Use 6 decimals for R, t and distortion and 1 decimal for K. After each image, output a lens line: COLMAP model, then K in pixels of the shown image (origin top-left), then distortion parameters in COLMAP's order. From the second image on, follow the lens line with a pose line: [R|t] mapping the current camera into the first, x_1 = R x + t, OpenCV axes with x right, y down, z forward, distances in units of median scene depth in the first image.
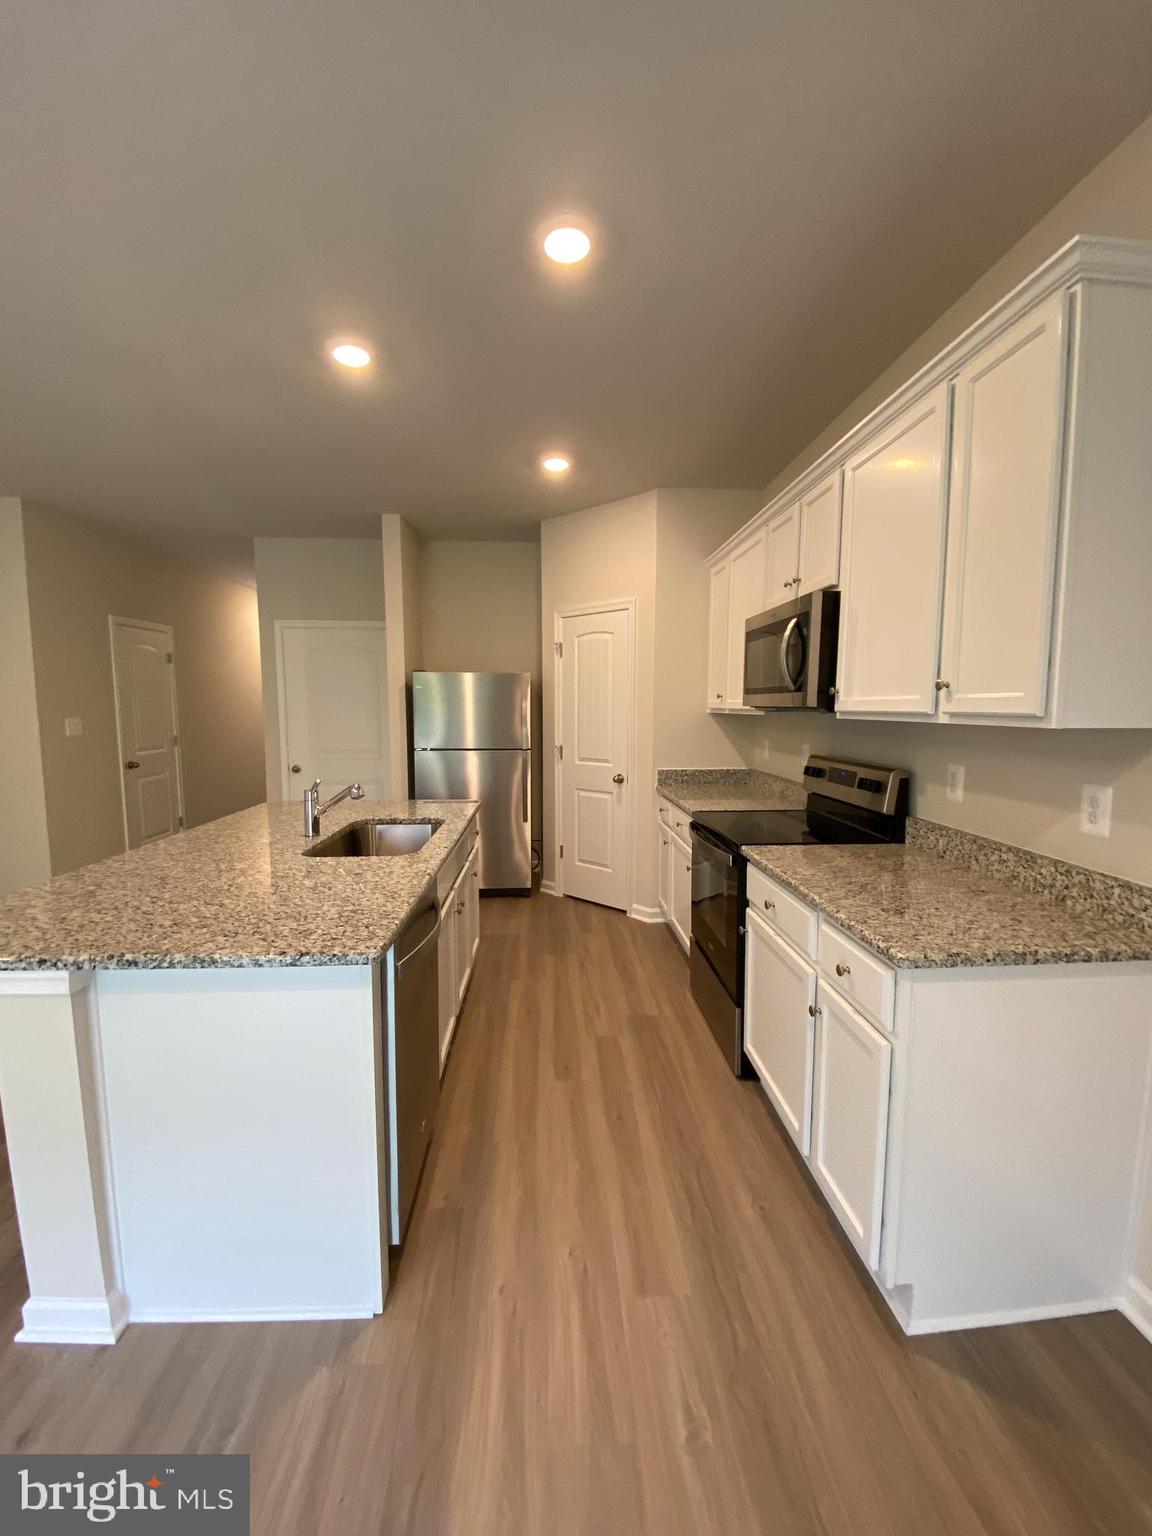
lens RADIAL K [[636.7, 0, 570.5], [0, 636.7, 780.1], [0, 0, 1]] dist [-0.004614, -0.000542]
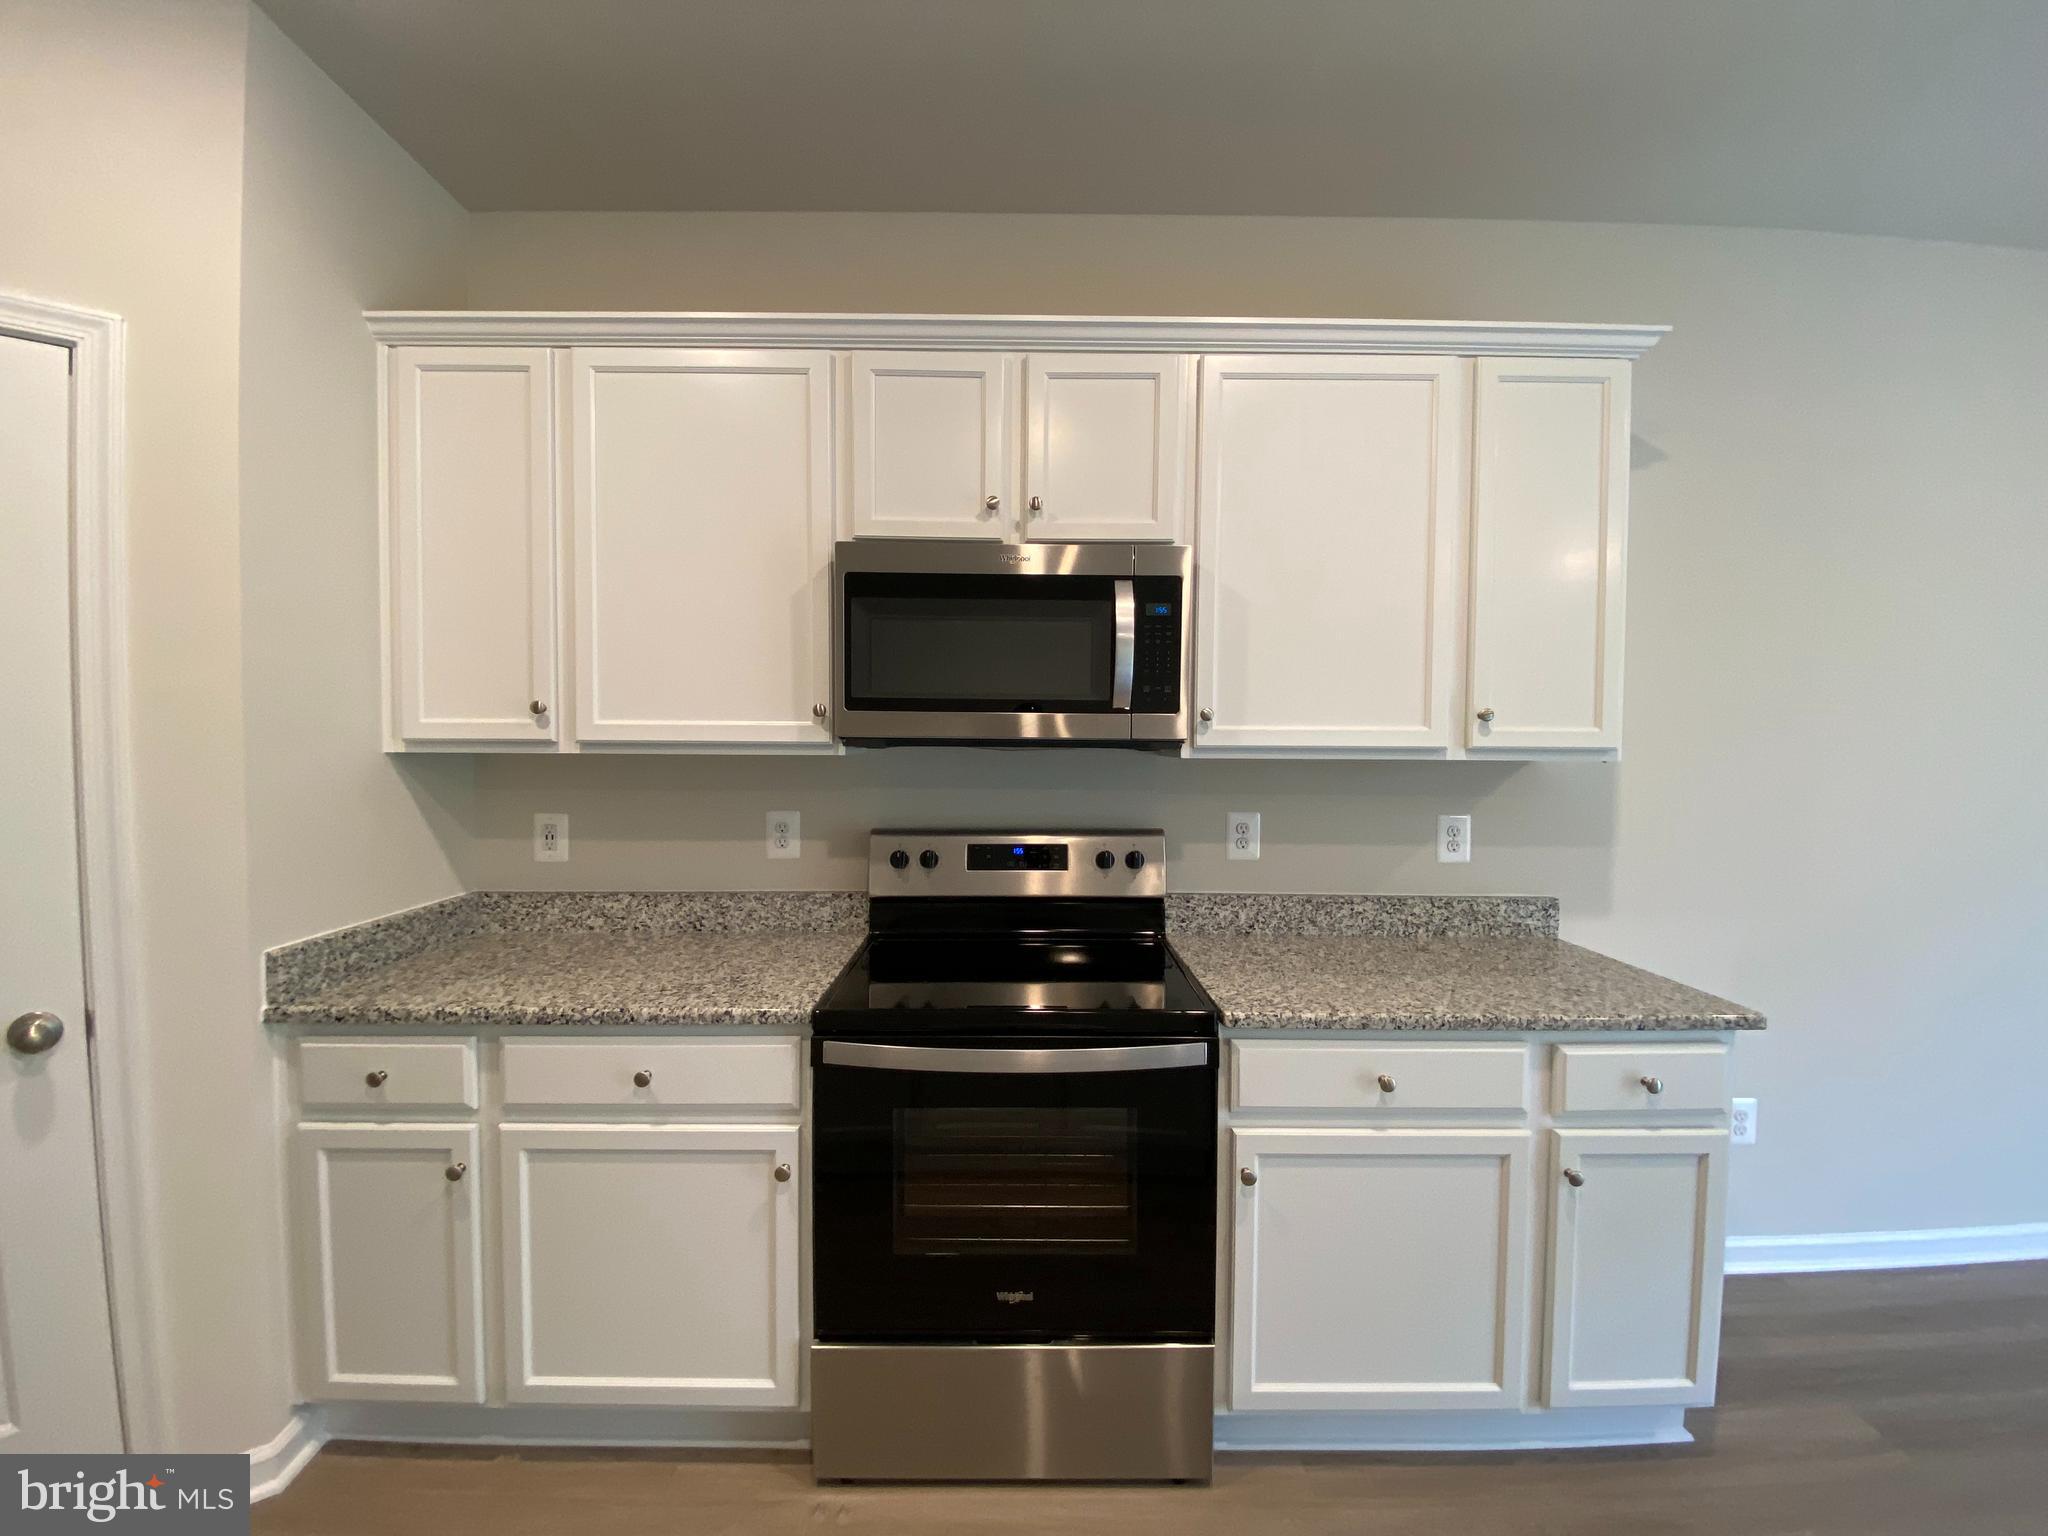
lens RADIAL K [[853.9, 0, 1015.3], [0, 853.9, 765.4], [0, 0, 1]] dist [0.003987, -0.000625]
pose [[0.051493, -0.036448, 0.998008, -0.459593], [0.110204, 0.993438, 0.030595, -0.146618], [-0.992574, 0.108409, 0.055172, 1.222599]]
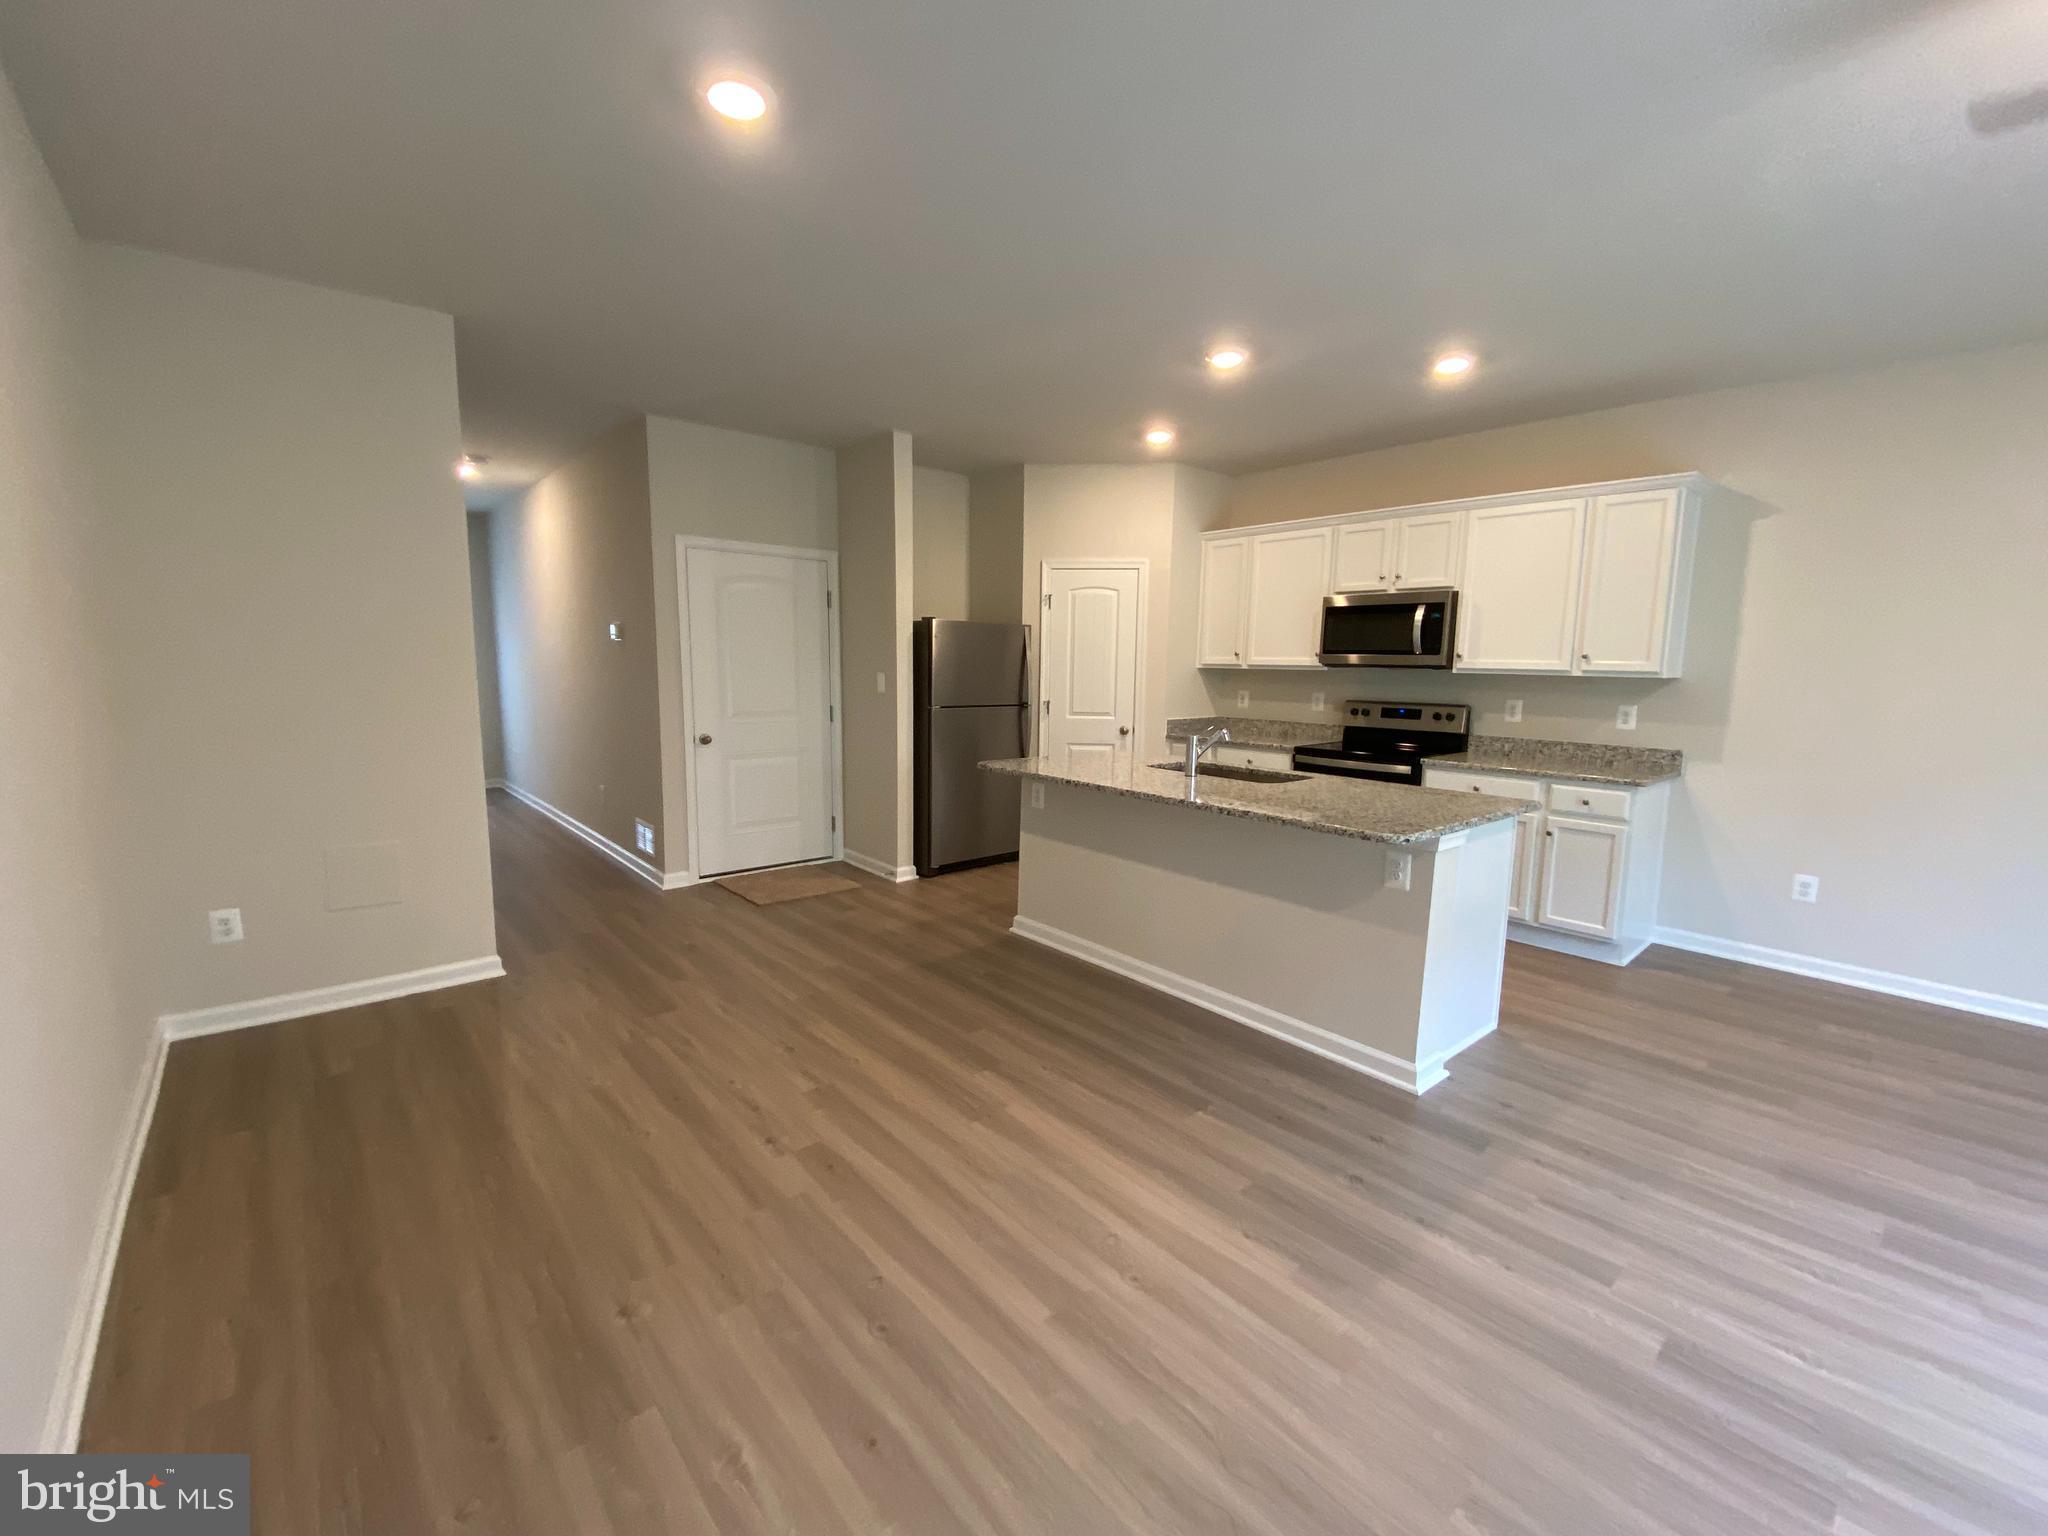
lens RADIAL K [[849.0, 0, 1013.6], [0, 849.0, 777.6], [0, 0, 1]] dist [-0.004614, -0.000542]
pose [[0.796590, -0.069570, 0.600503, -1.858654], [0.054710, 0.997576, 0.042997, 0.010737], [-0.602039, -0.001398, 0.798465, -0.009754]]
